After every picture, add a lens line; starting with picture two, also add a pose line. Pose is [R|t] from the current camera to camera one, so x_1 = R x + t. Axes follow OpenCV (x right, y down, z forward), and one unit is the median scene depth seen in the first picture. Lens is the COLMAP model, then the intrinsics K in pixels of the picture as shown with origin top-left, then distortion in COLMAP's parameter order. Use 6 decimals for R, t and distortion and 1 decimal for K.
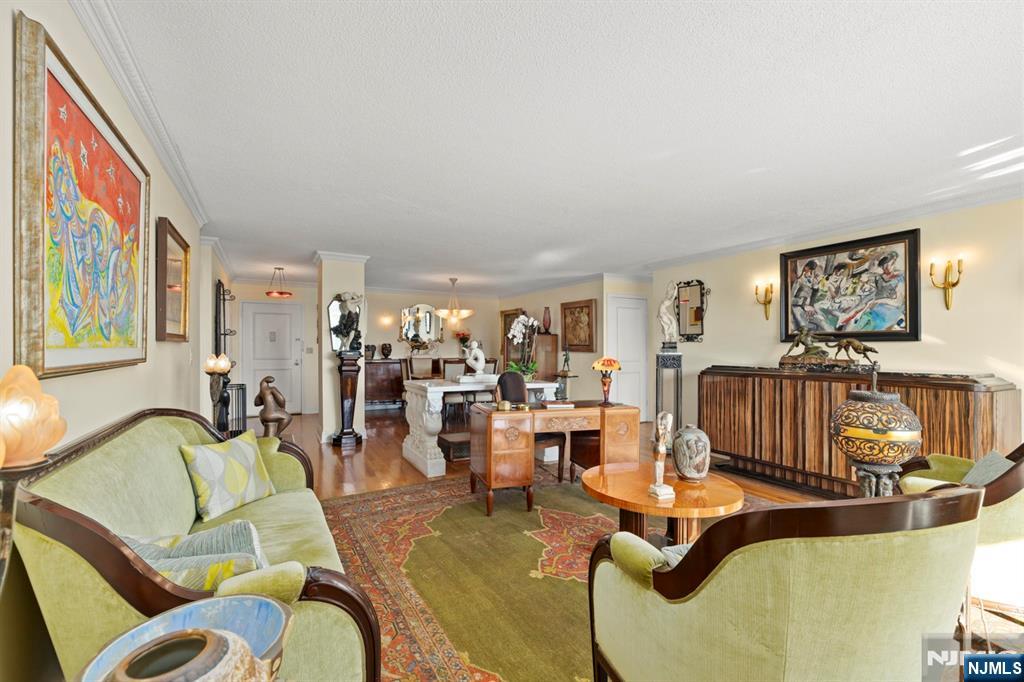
lens RADIAL K [[439.6, 0, 514.5], [0, 439.6, 346.0], [0, 0, 1]] dist [0.000279, 0.001188]
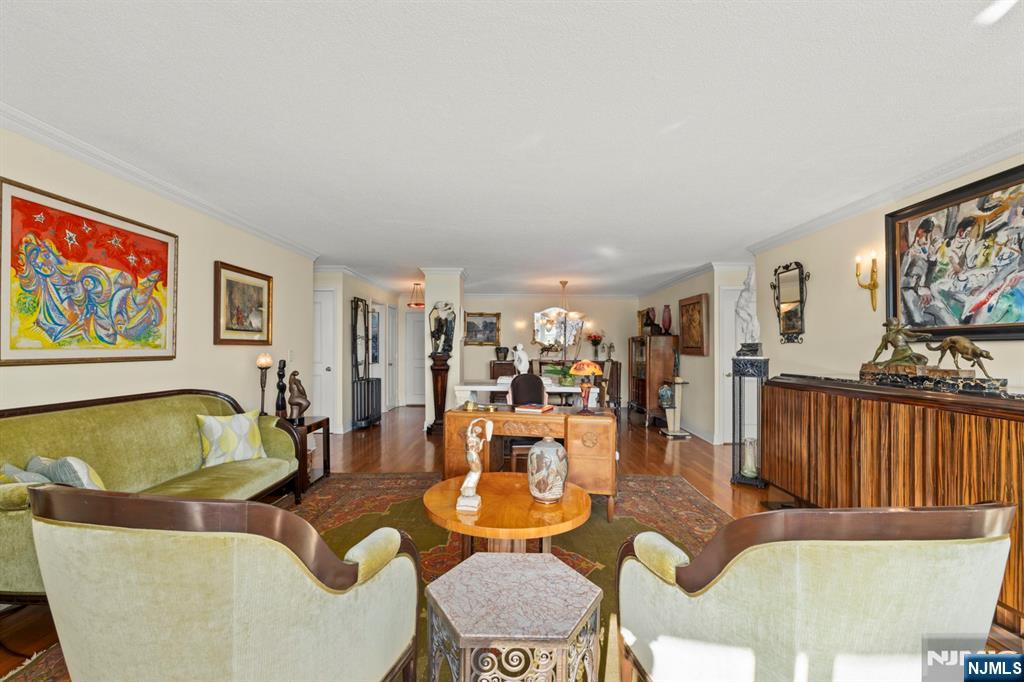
lens RADIAL K [[439.6, 0, 512.7], [0, 439.6, 346.4], [0, 0, 1]] dist [0.000279, 0.001188]
pose [[0.869988, -0.001662, -0.493071, 0.466571], [-0.000544, 0.999990, -0.004330, 0.000429], [0.493073, 0.004035, 0.869978, 0.119775]]
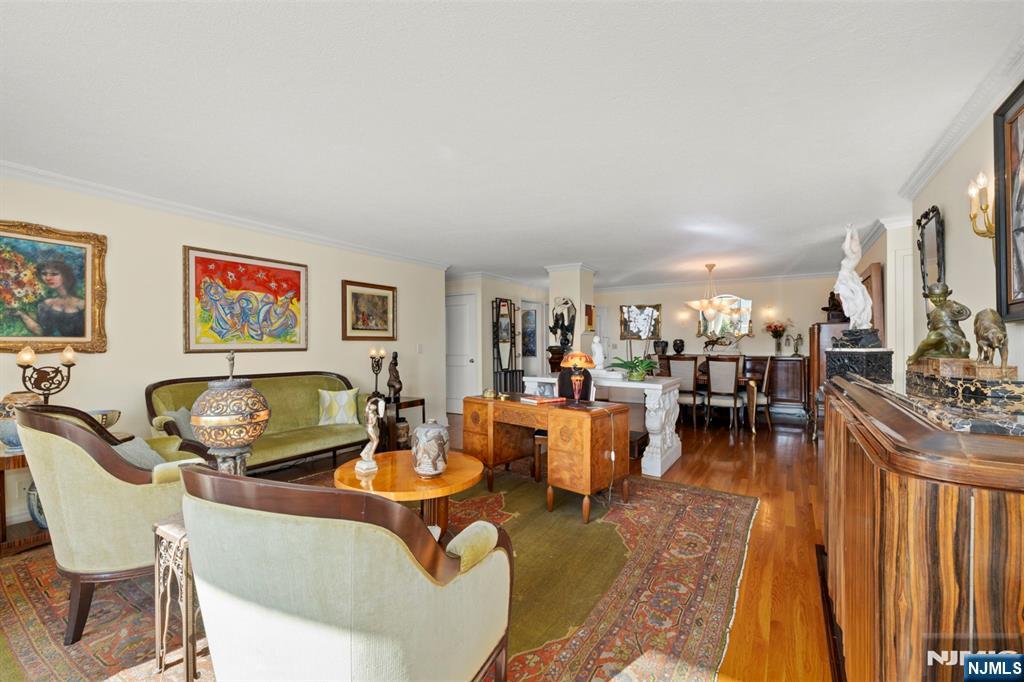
lens RADIAL K [[439.6, 0, 511.9], [0, 439.6, 343.9], [0, 0, 1]] dist [0.000279, 0.001188]
pose [[0.478609, -0.005369, -0.878012, 0.807447], [0.007094, 0.999972, -0.002248, 0.009101], [0.877999, -0.005153, 0.478634, 0.415656]]
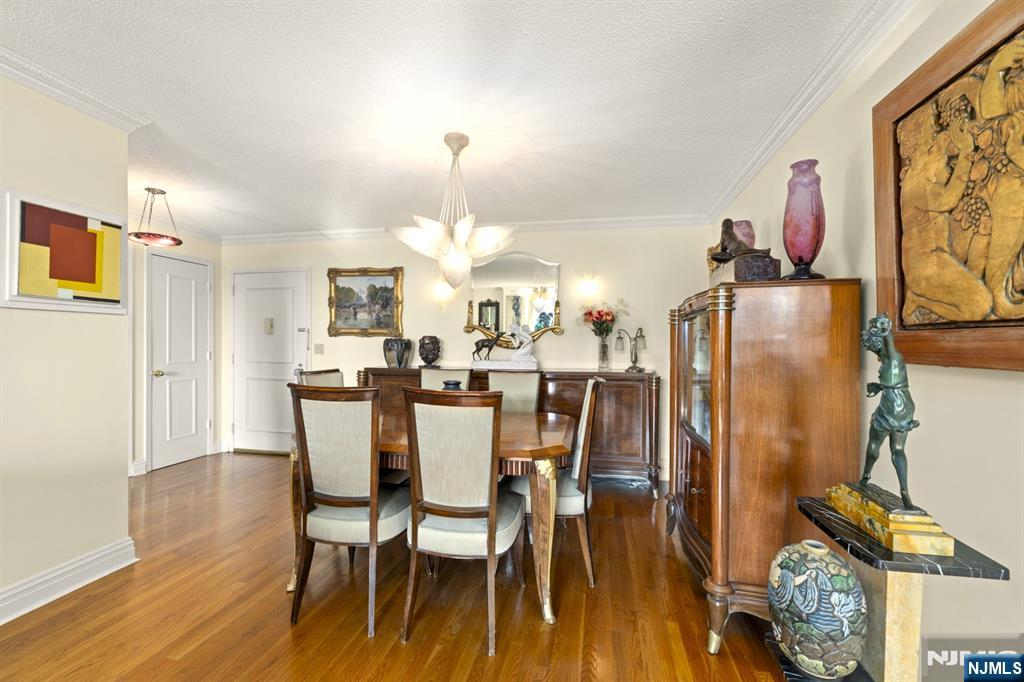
lens RADIAL K [[439.6, 0, 514.8], [0, 439.6, 346.6], [0, 0, 1]] dist [0.000279, 0.001188]
pose [[0.762969, 0.001560, -0.646433, 0.205007], [-0.001125, 0.999999, 0.001086, 0.011589], [0.646434, -0.000102, 0.762970, 1.405869]]
